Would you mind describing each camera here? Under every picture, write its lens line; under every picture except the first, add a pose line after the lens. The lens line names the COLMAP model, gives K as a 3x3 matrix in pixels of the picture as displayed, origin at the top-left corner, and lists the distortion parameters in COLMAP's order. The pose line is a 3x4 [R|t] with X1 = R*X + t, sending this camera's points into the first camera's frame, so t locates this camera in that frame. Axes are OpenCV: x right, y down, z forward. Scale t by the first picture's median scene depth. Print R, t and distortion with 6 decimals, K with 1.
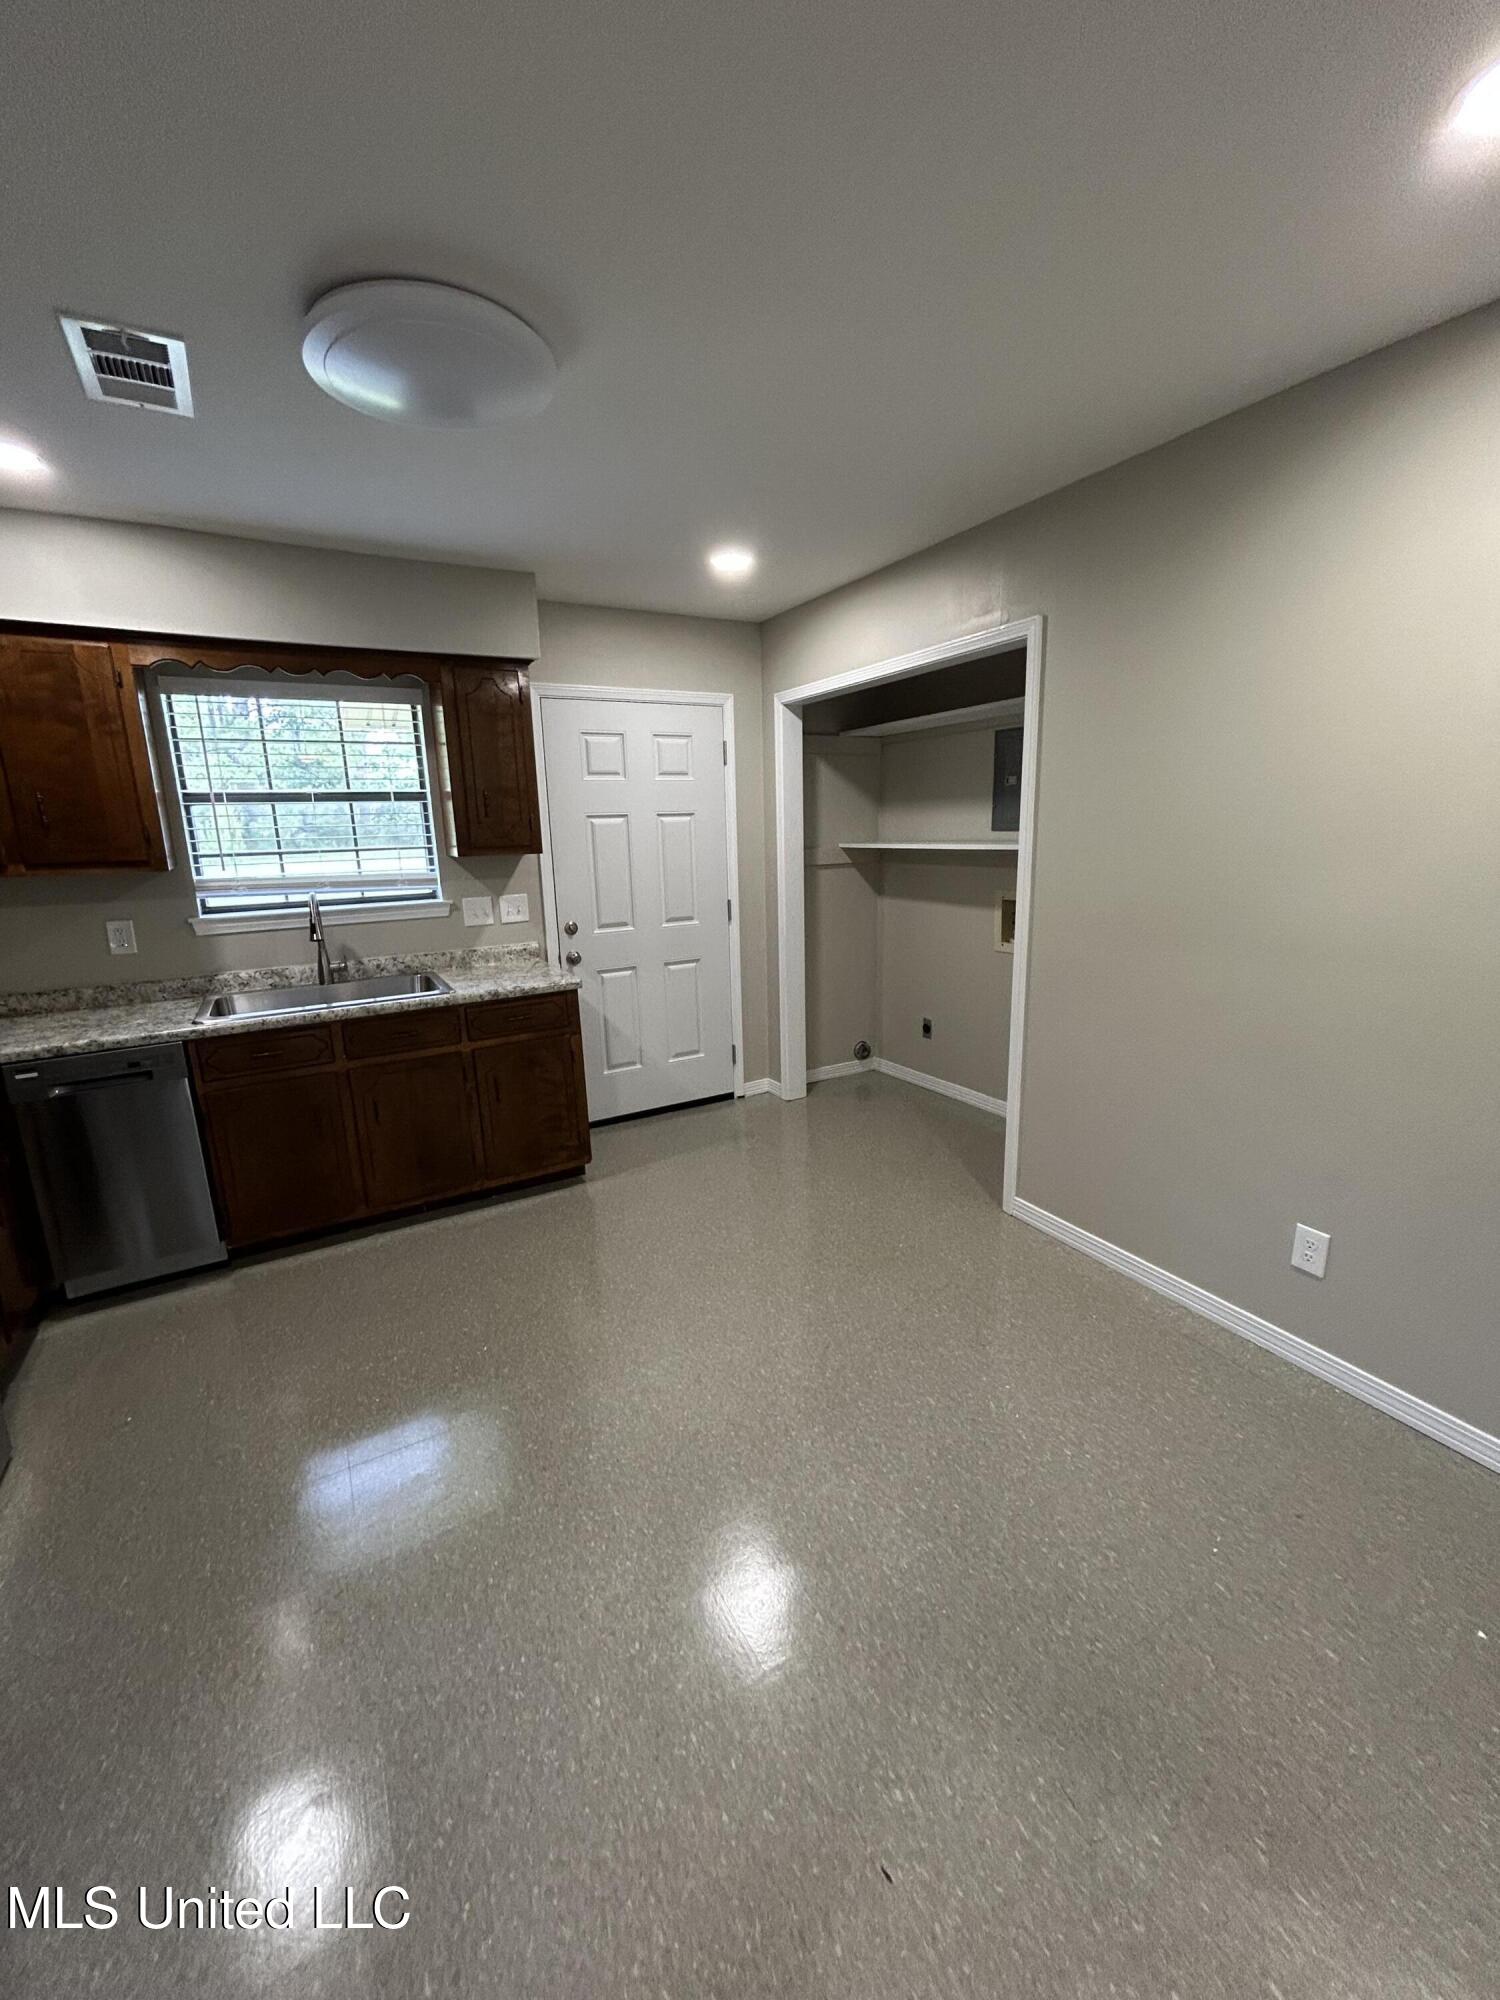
lens RADIAL K [[809.6, 0, 750.0], [0, 809.6, 1000.0], [0, 0, 1]] dist [-0.000783, 0.000110]
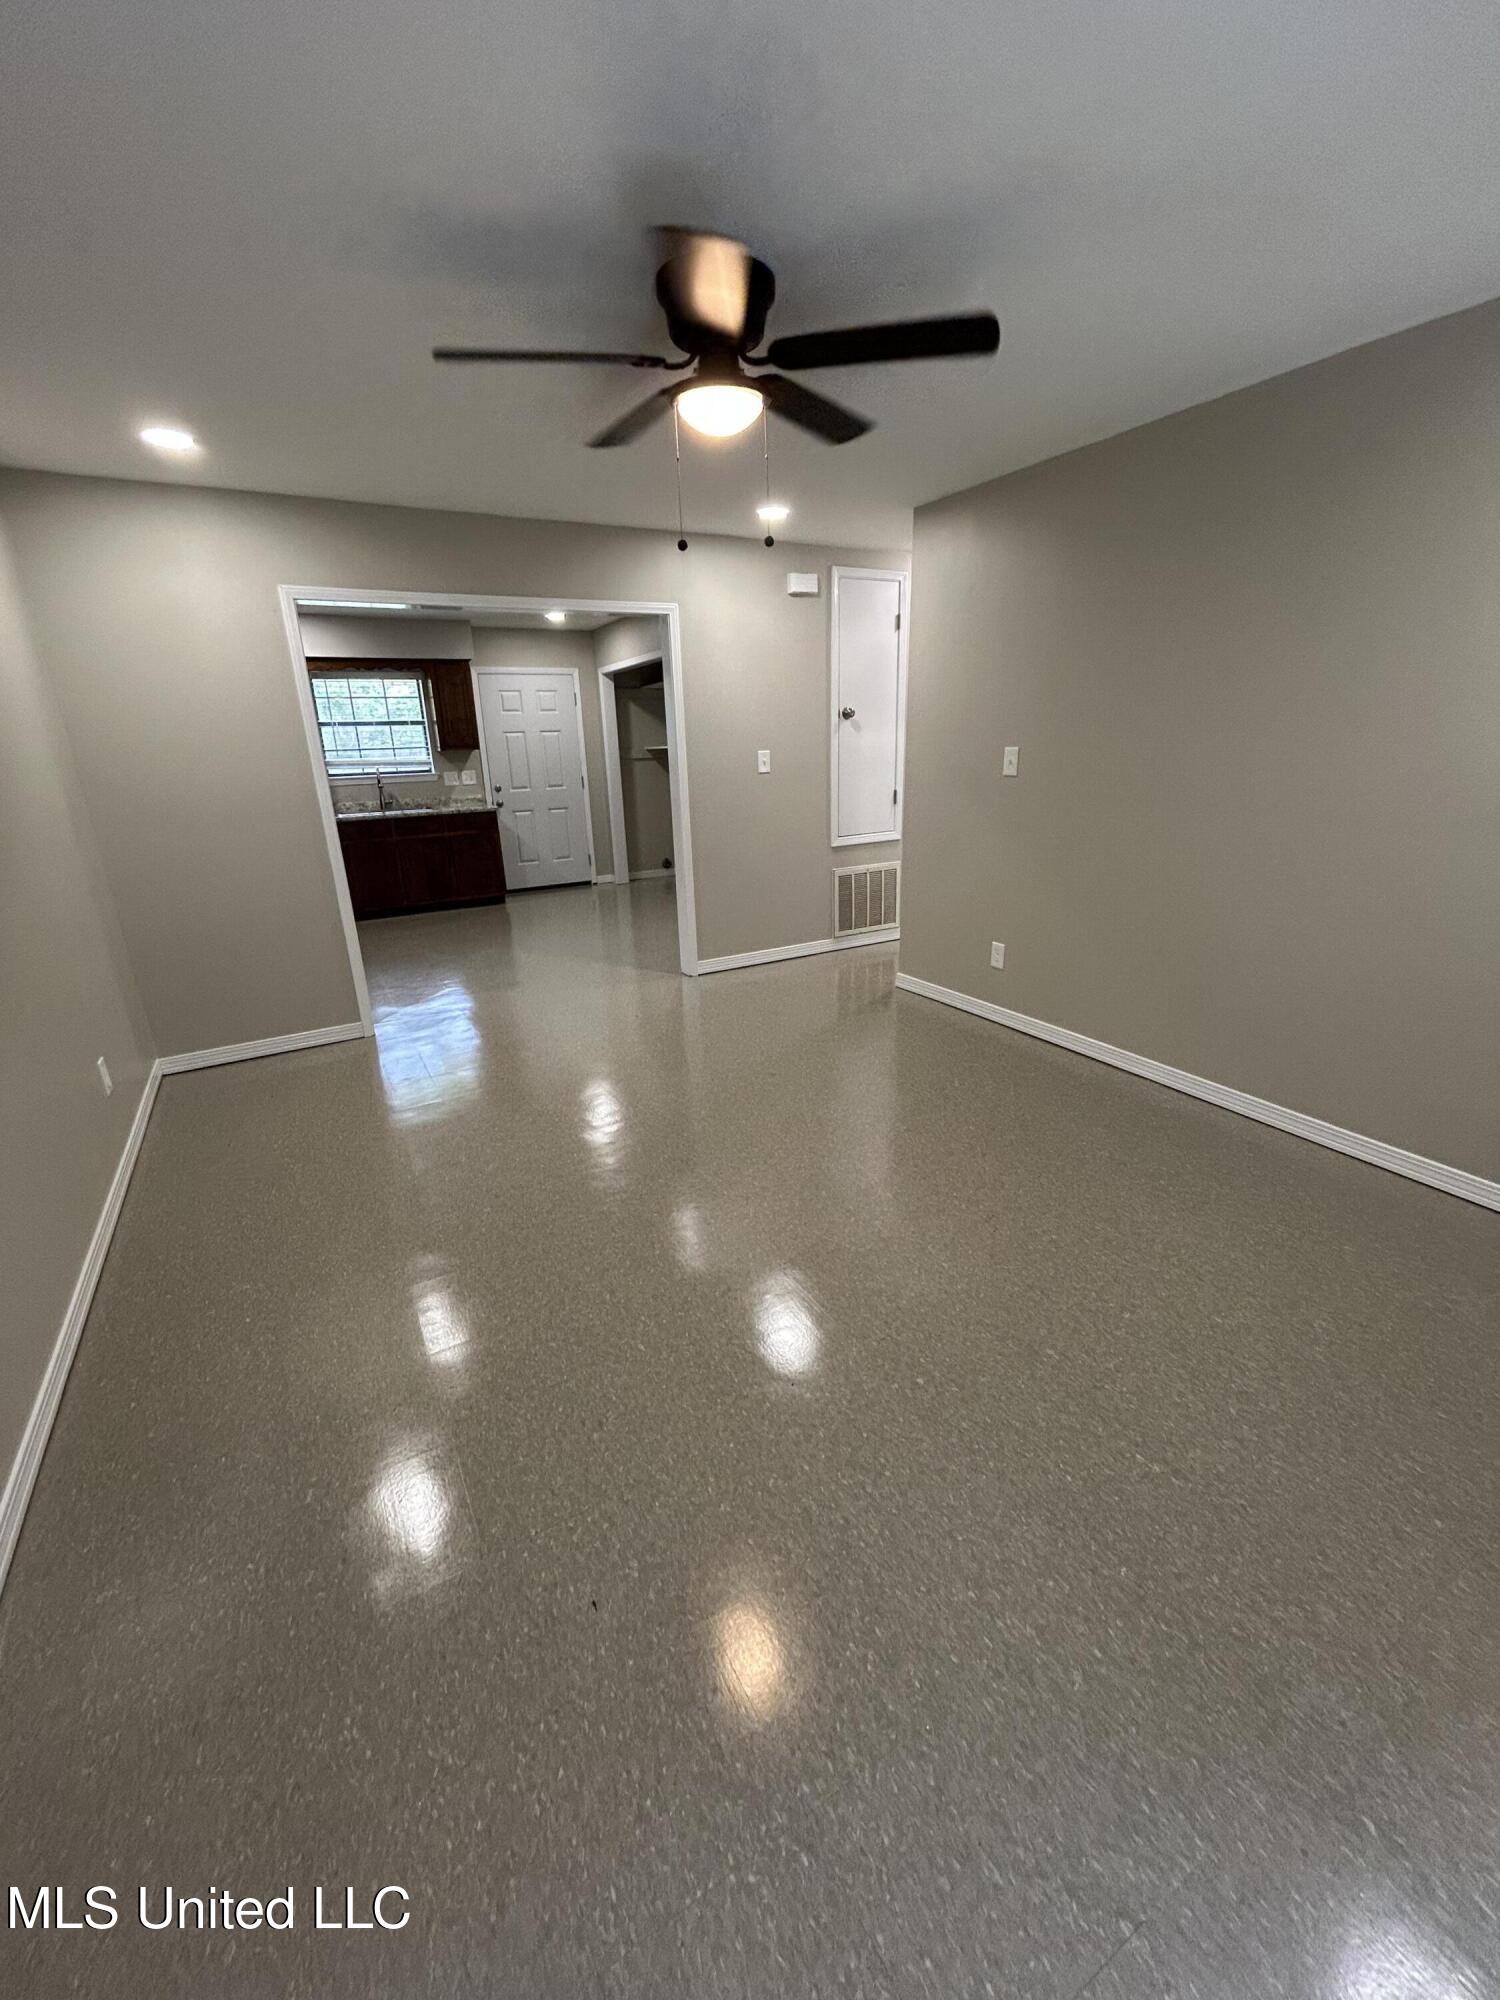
lens RADIAL K [[809.6, 0, 750.0], [0, 809.6, 1000.0], [0, 0, 1]] dist [-0.000783, 0.000110]
pose [[0.999984, -0.005691, -0.000781, 0.485360], [0.005737, 0.996287, 0.085908, 0.317929], [0.000289, -0.085911, 0.996303, -1.268067]]
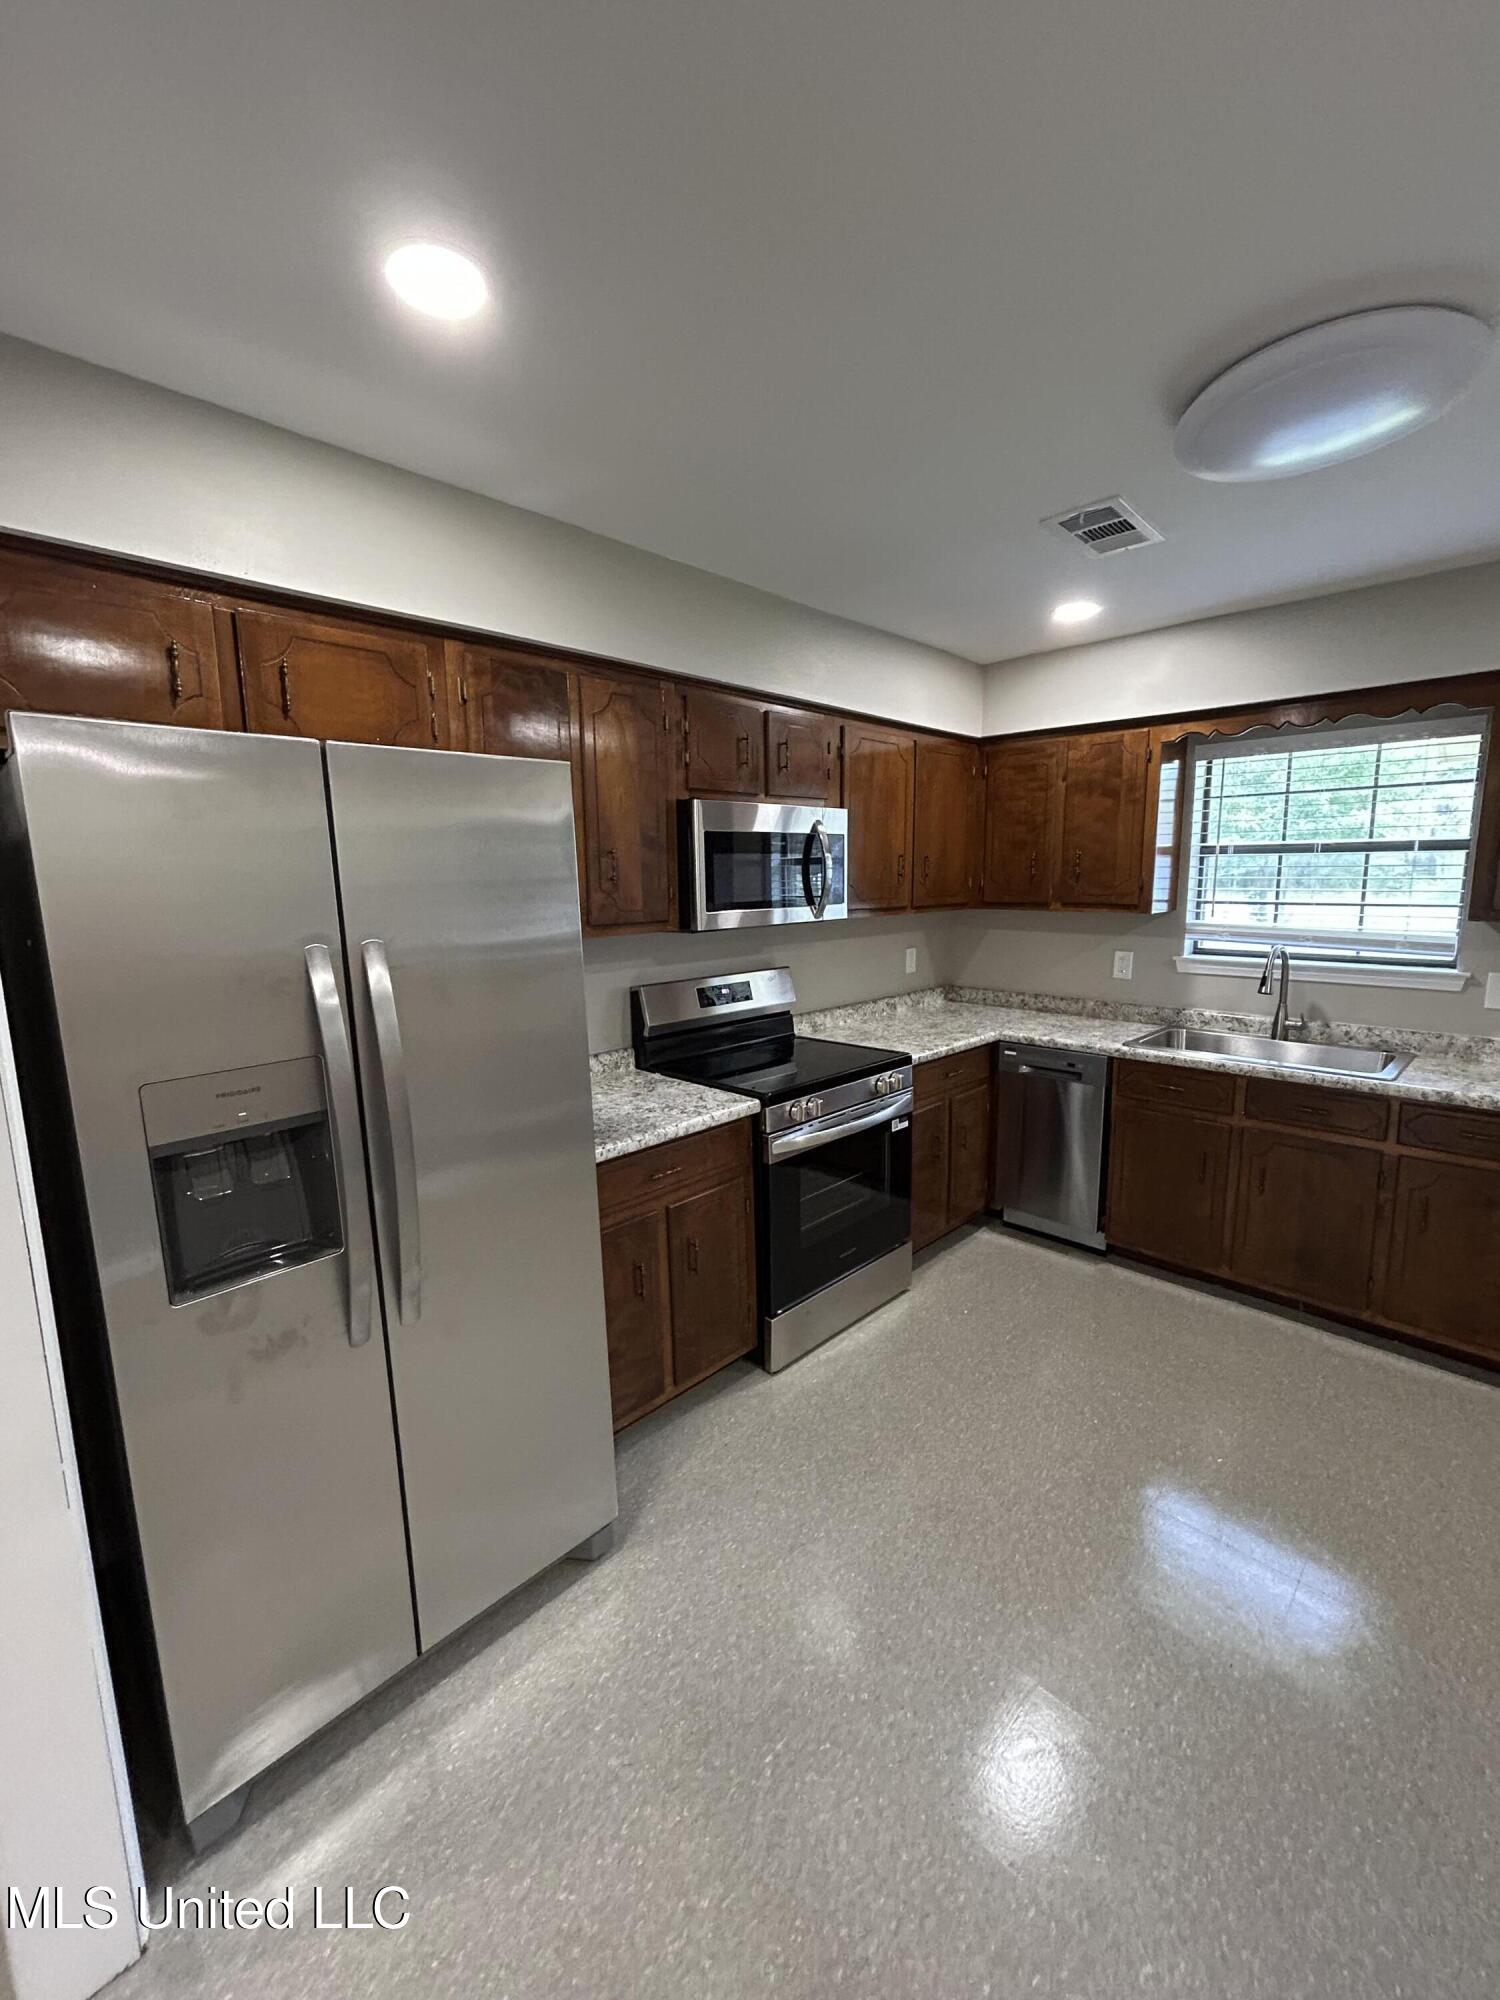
lens RADIAL K [[809.6, 0, 750.0], [0, 809.6, 1000.0], [0, 0, 1]] dist [-0.000783, 0.000110]
pose [[0.269527, 0.168785, -0.948086, 0.217043], [-0.208631, 0.971372, 0.113620, -0.044039], [0.940122, 0.167177, 0.297024, 0.111939]]
